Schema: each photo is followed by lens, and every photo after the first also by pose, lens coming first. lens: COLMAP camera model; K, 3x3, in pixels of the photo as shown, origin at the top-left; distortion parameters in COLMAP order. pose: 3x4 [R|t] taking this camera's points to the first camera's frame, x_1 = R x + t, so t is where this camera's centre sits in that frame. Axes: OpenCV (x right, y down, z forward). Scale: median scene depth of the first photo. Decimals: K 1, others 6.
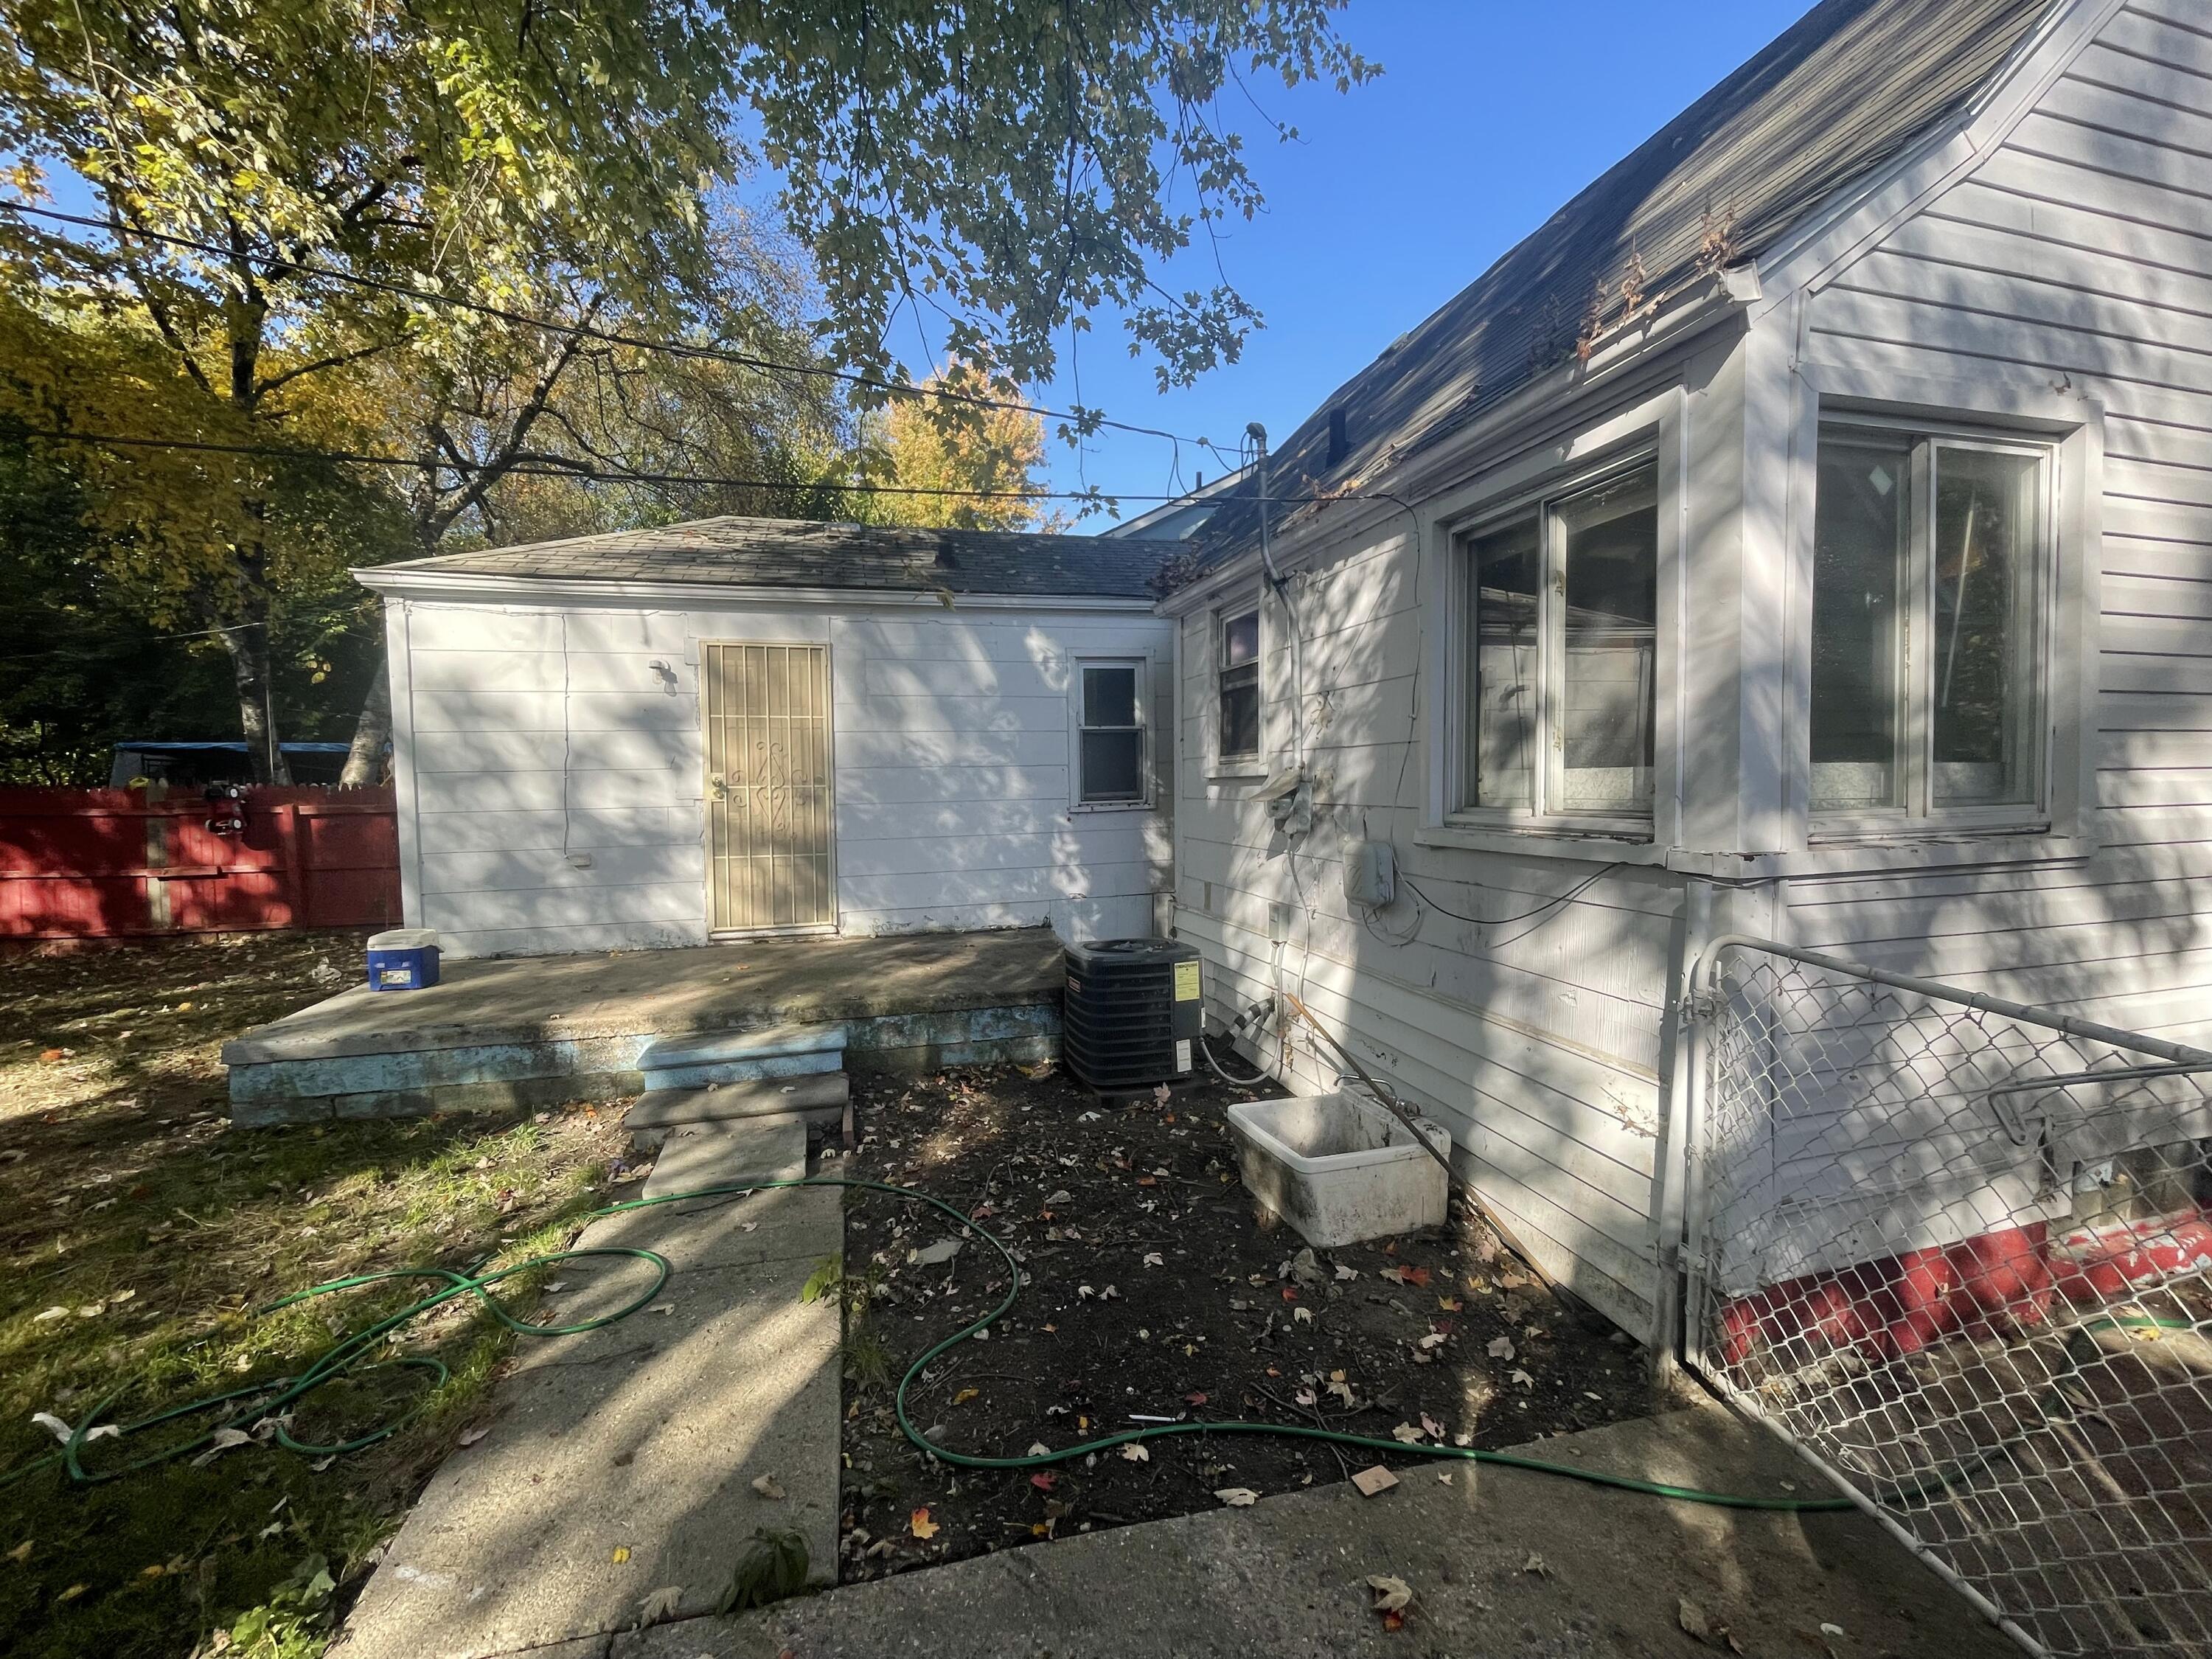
lens RADIAL K [[897.0, 0, 1102.8], [0, 897.0, 822.8], [0, 0, 1]] dist [-0.012071, 0.005164]
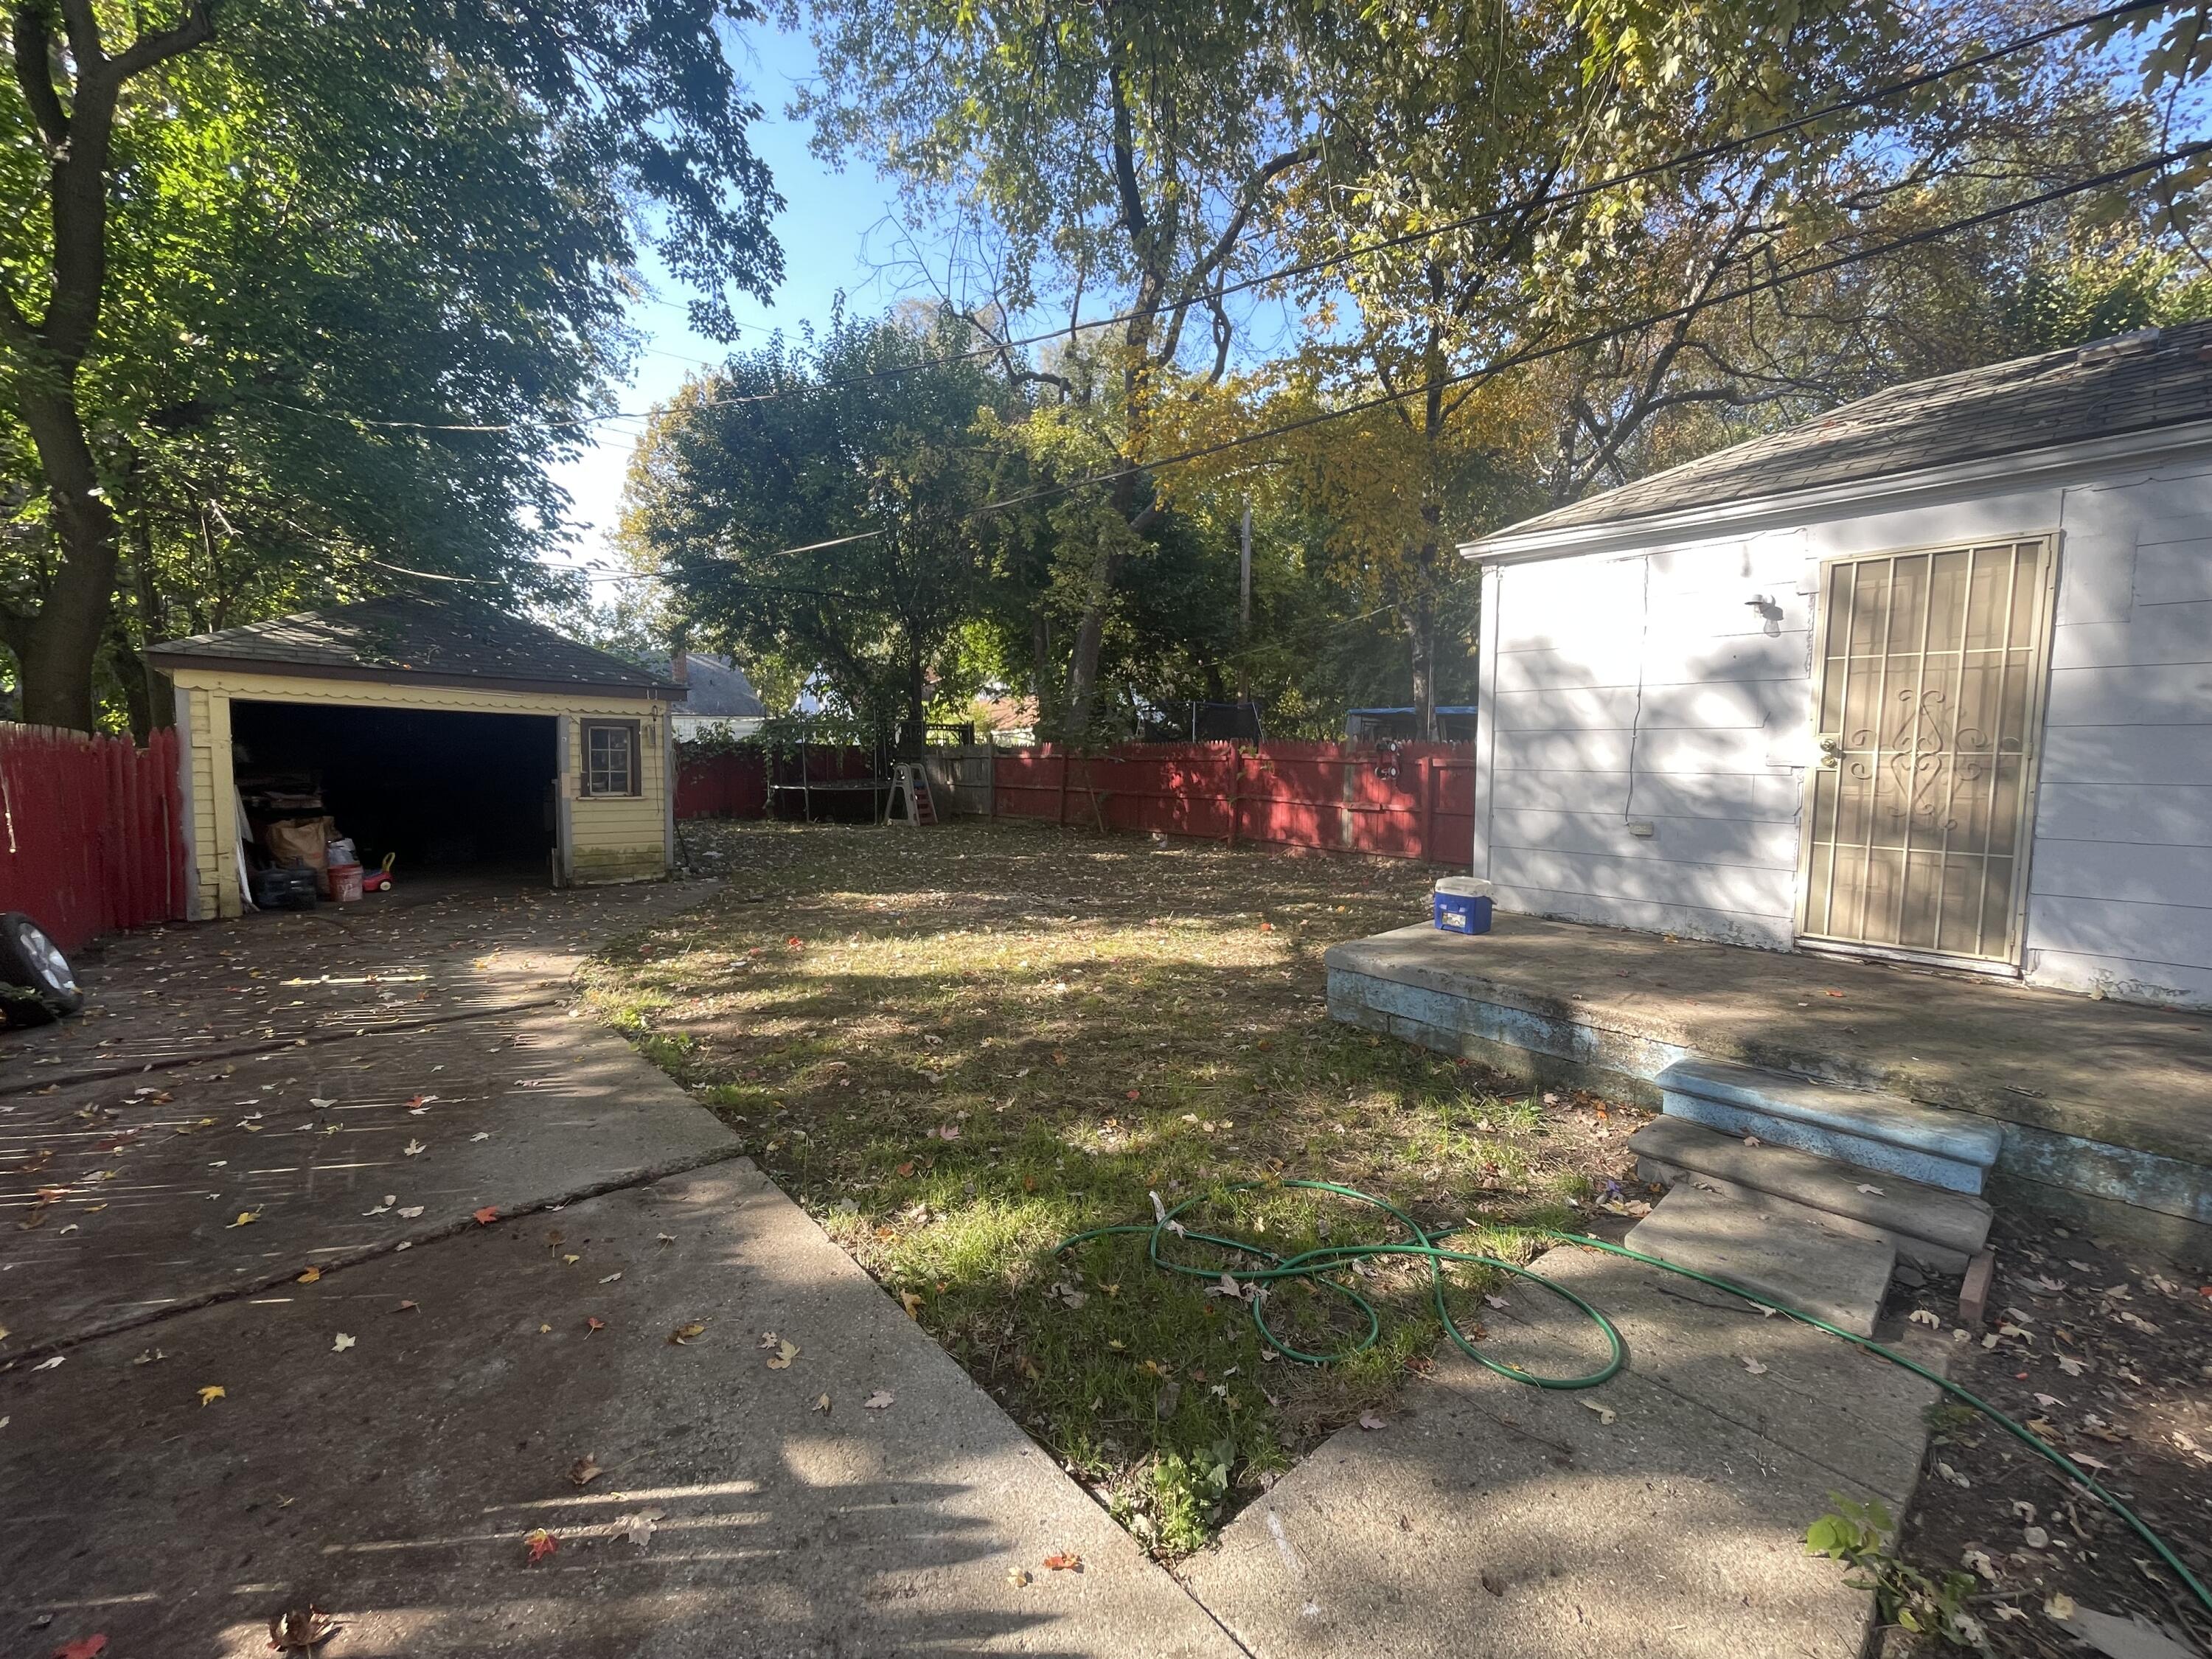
lens RADIAL K [[896.9, 0, 1098.0], [0, 896.9, 822.4], [0, 0, 1]] dist [-0.001050, 0.000211]
pose [[0.434583, 0.092770, -0.895841, -0.015601], [-0.053699, 0.995580, 0.077049, -0.006966], [0.899030, 0.014621, 0.437644, 0.149538]]
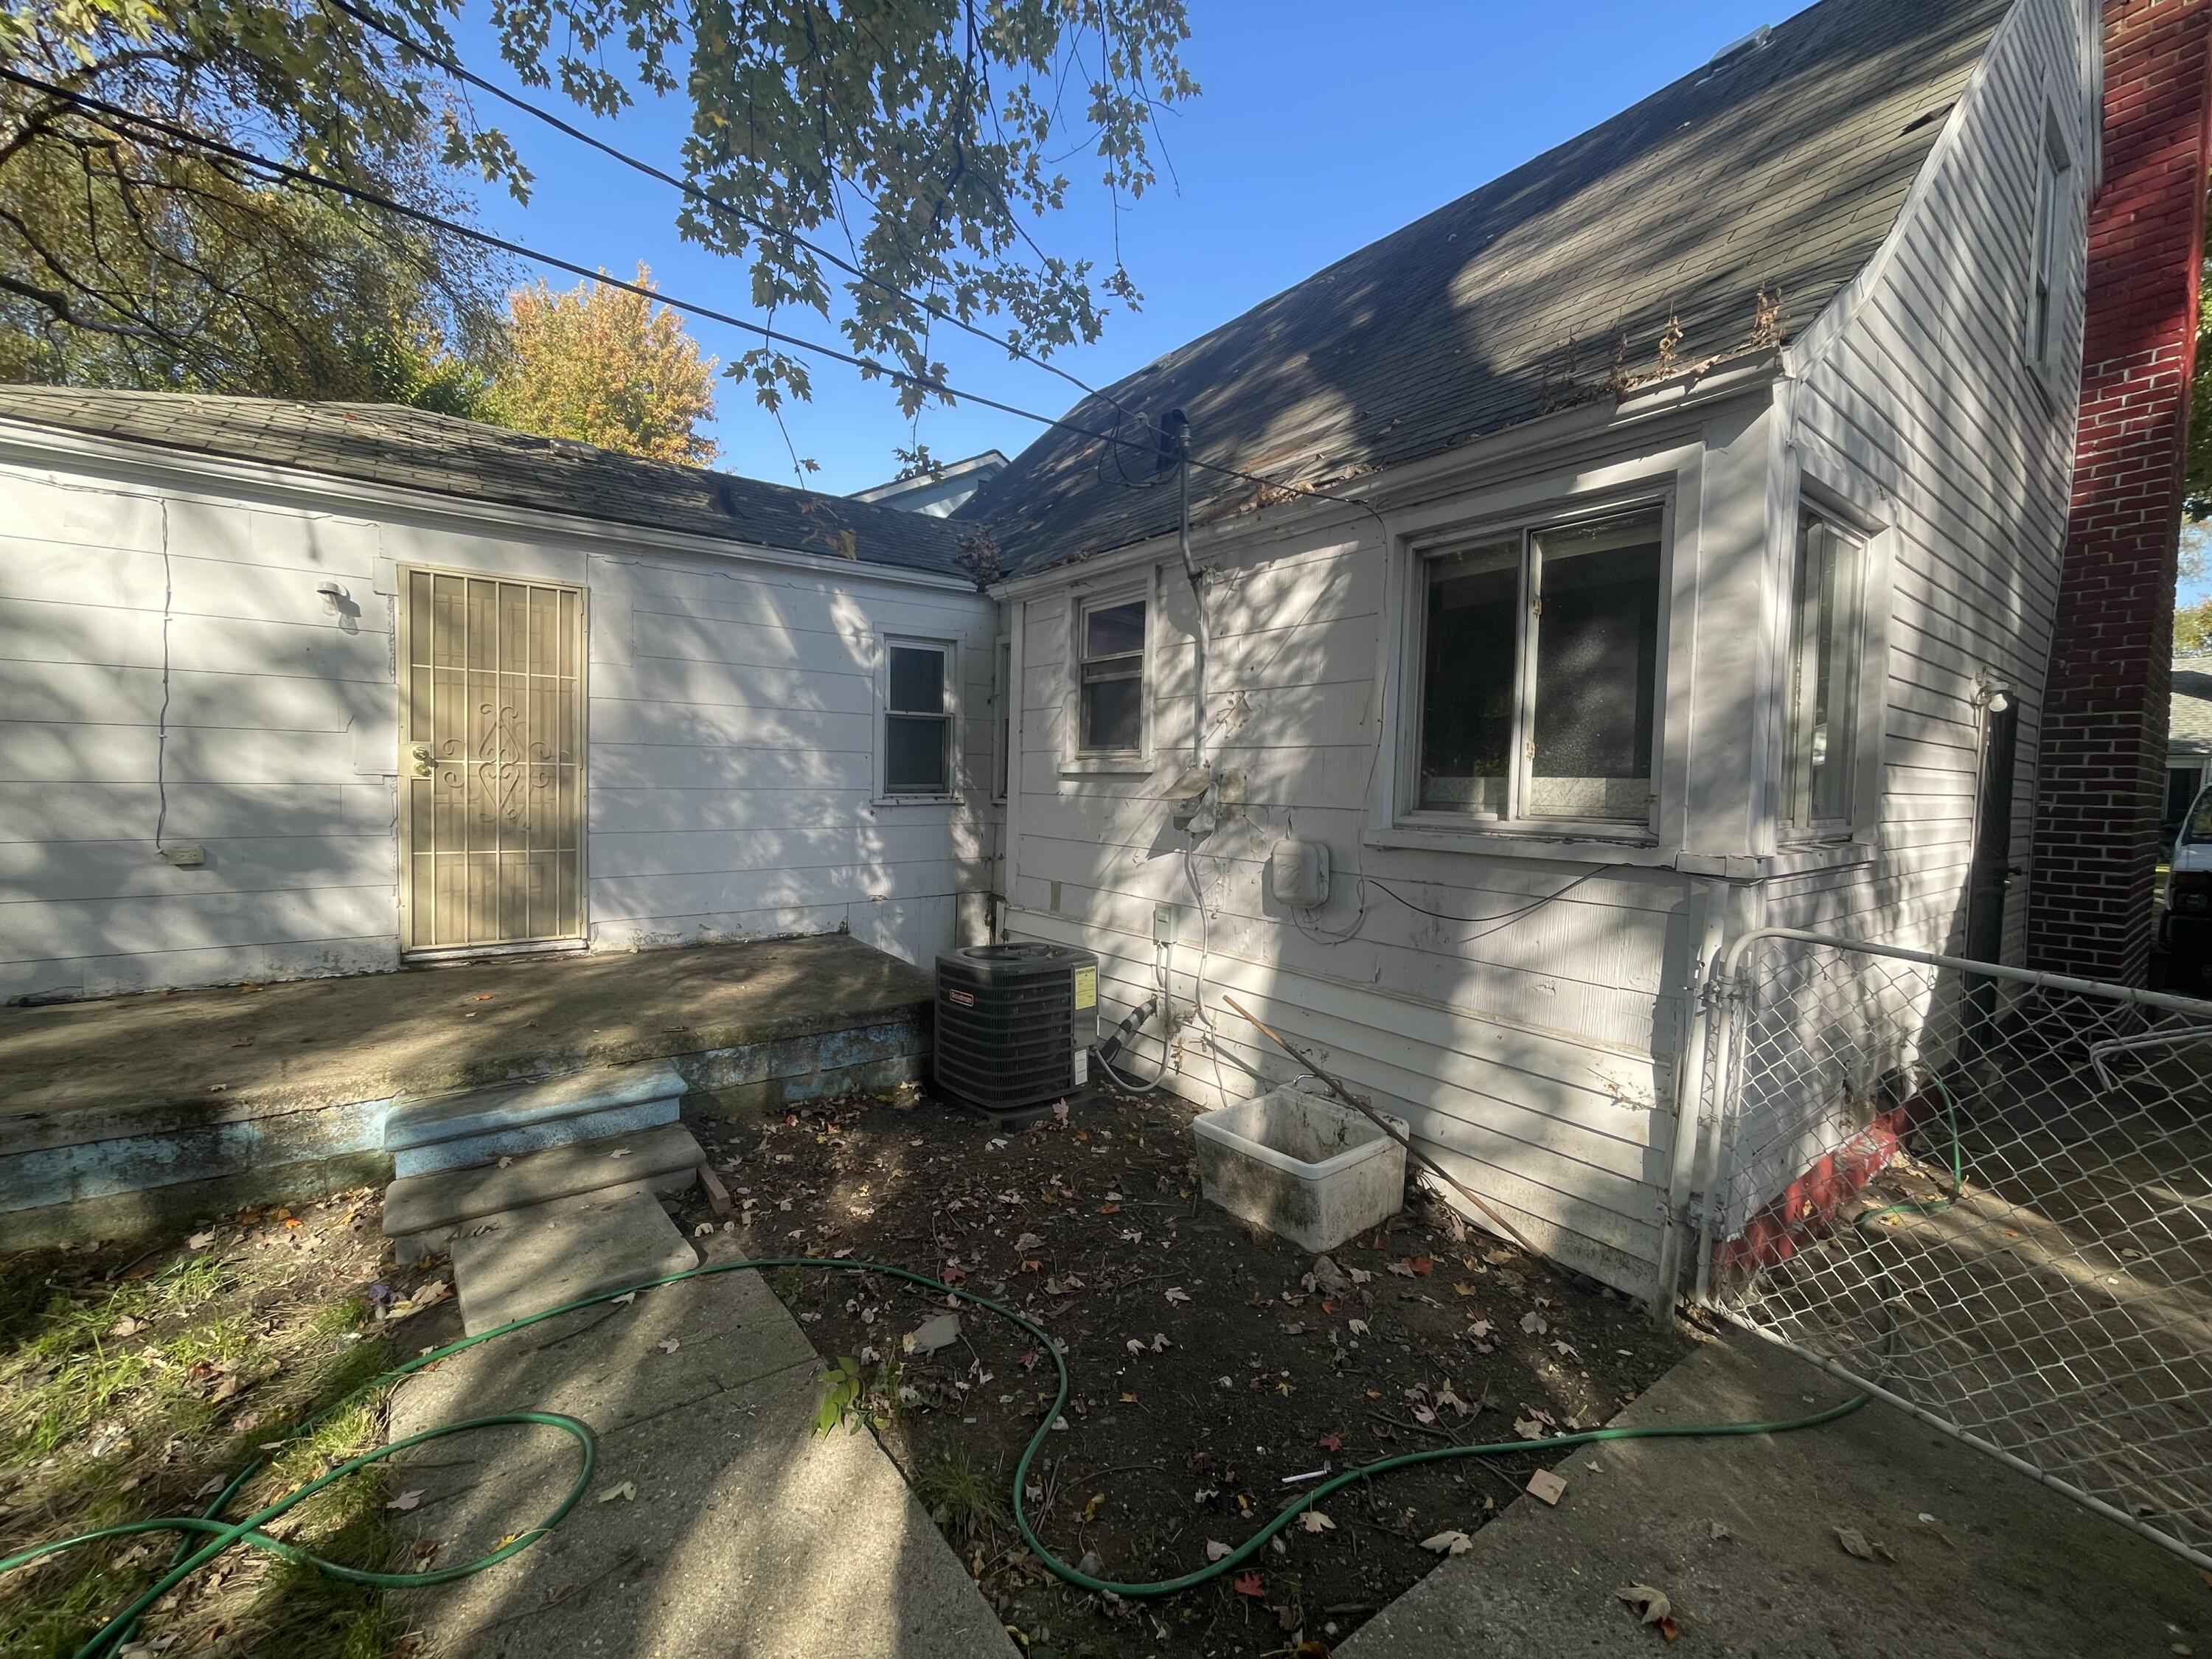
lens RADIAL K [[897.0, 0, 1102.8], [0, 897.0, 822.8], [0, 0, 1]] dist [-0.012071, 0.005164]
pose [[0.927876, 0.017715, 0.372467, -0.250477], [-0.019085, 0.999818, -0.000009, 0.003363], [-0.372400, -0.007100, 0.928045, 0.124348]]
